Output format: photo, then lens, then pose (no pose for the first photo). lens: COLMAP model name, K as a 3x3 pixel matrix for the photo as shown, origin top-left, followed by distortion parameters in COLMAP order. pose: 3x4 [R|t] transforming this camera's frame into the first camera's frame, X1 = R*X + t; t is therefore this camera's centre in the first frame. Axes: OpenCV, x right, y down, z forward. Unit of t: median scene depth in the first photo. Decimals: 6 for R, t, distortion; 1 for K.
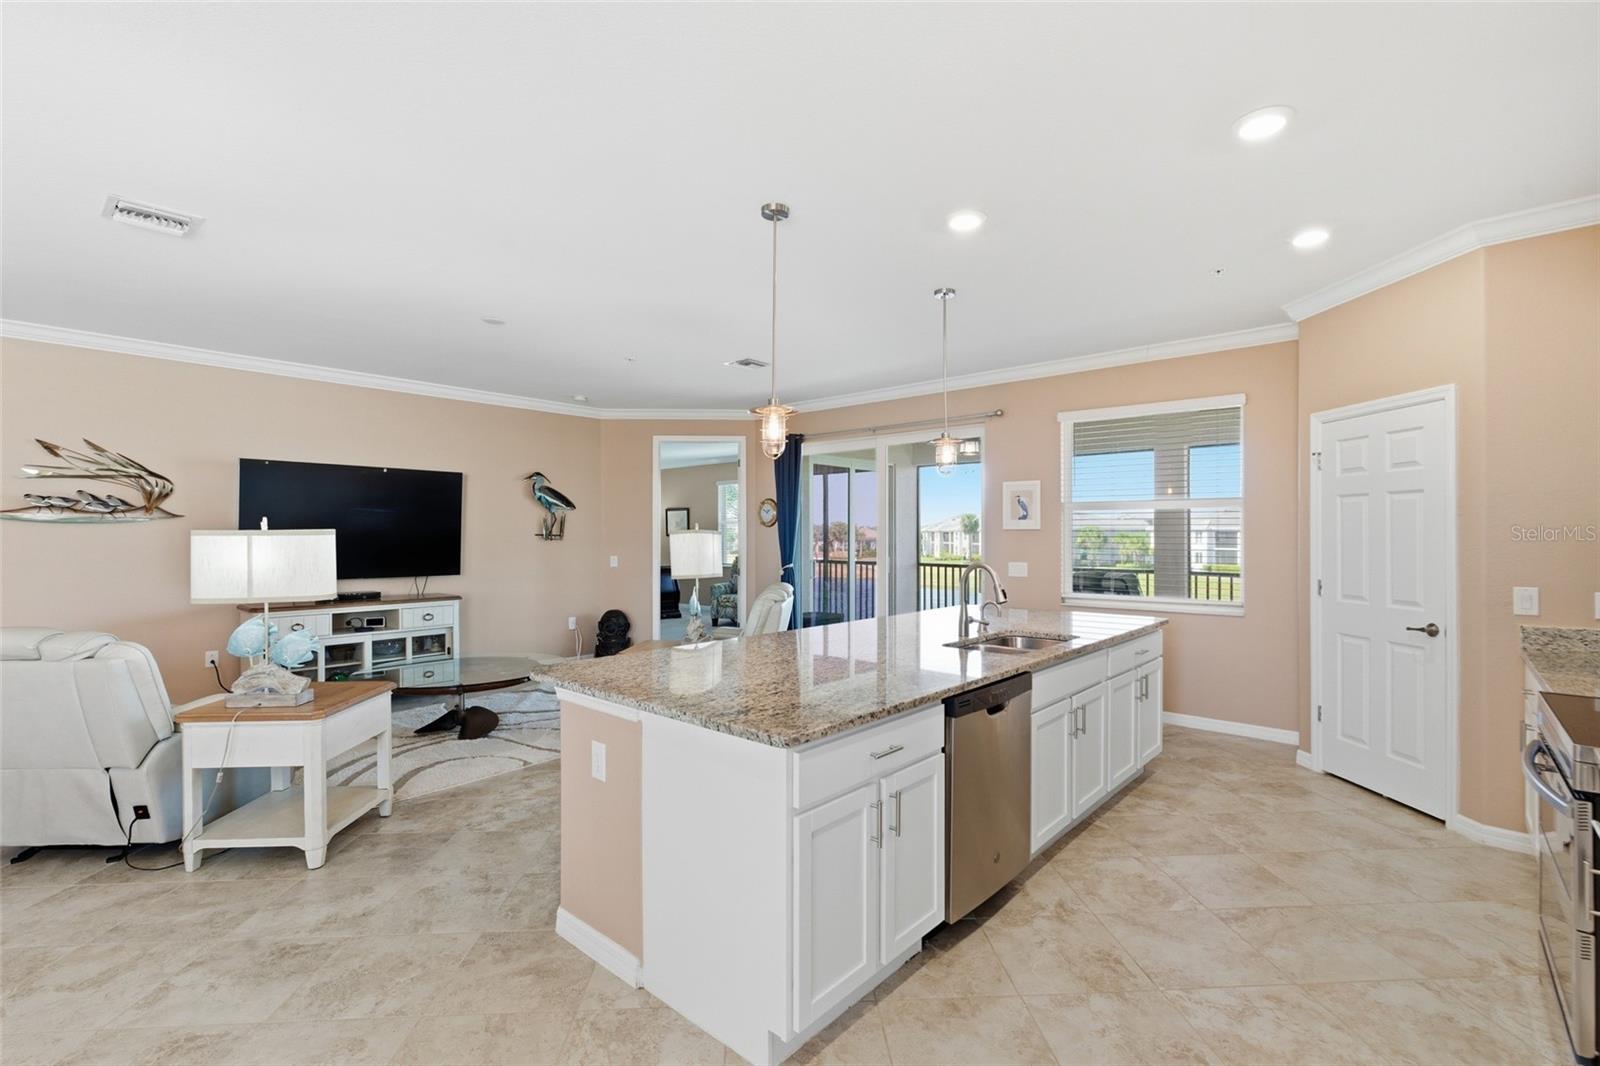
lens RADIAL K [[722.2, 0, 794.9], [0, 722.2, 534.6], [0, 0, 1]] dist [-0.010550, 0.005056]
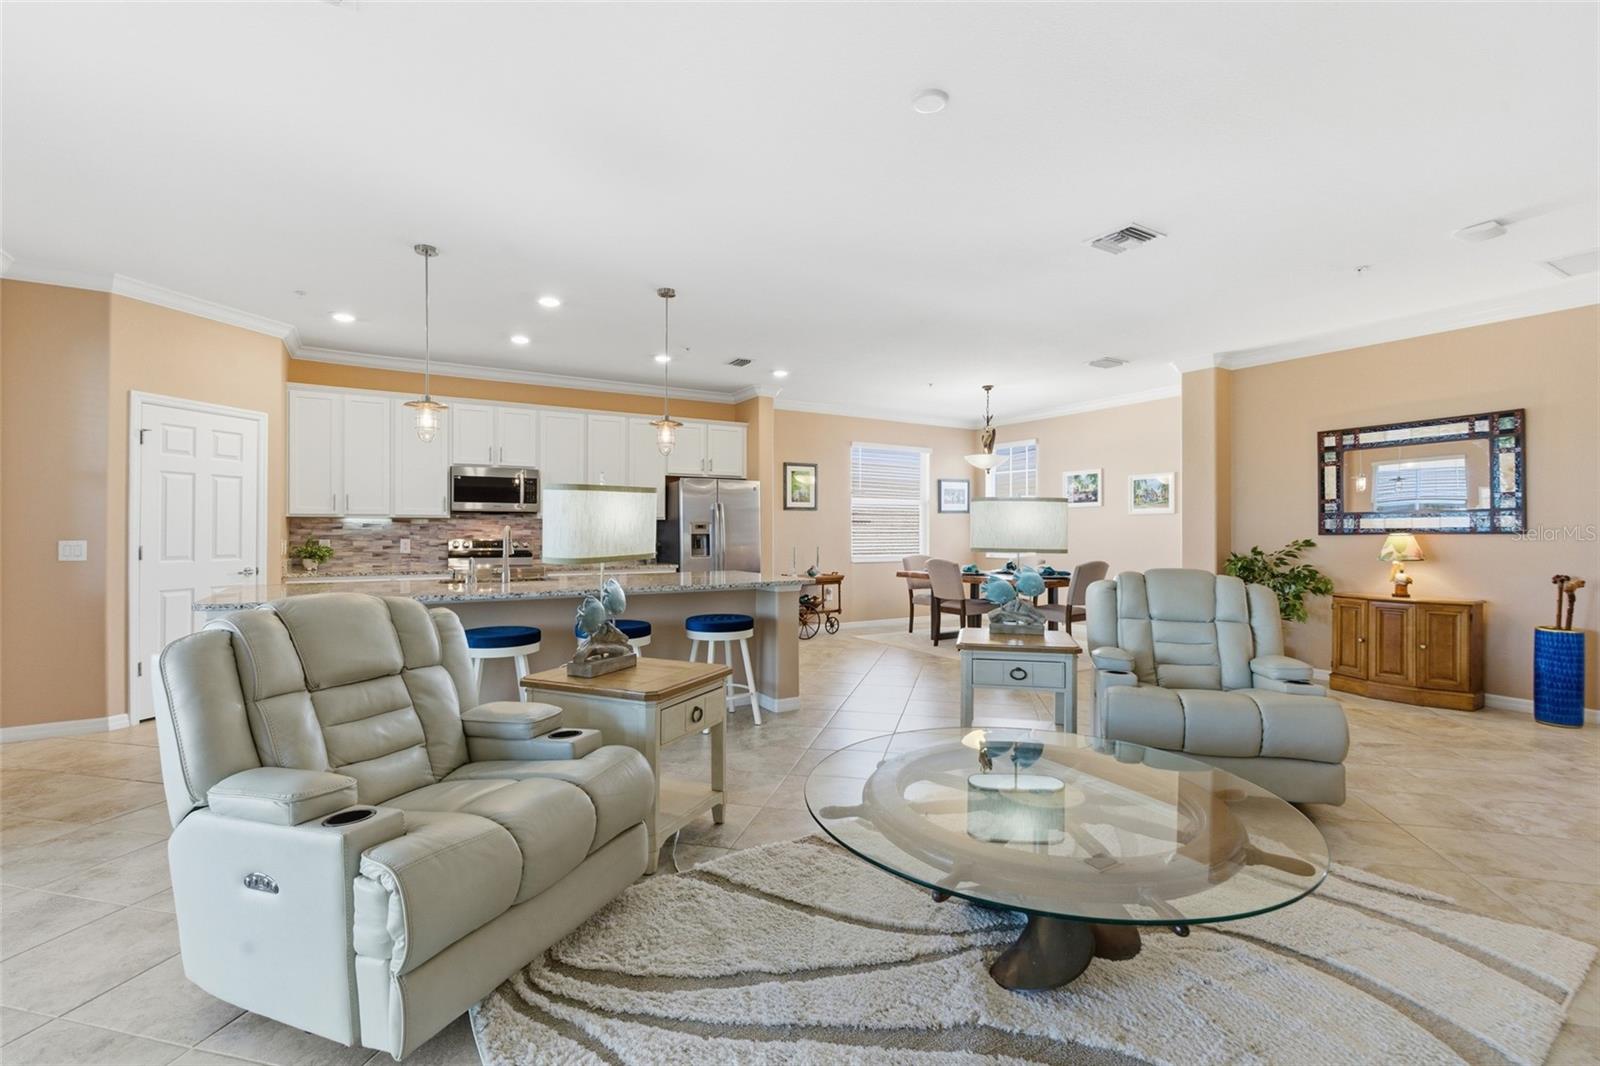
lens RADIAL K [[722.2, 0, 809.0], [0, 722.2, 527.0], [0, 0, 1]] dist [-0.010550, 0.005056]
pose [[-0.958814, 0.000963, 0.284032, -0.551519], [-0.000948, 0.999978, -0.006593, 0.040127], [-0.284032, -0.006591, -0.958792, 1.753844]]
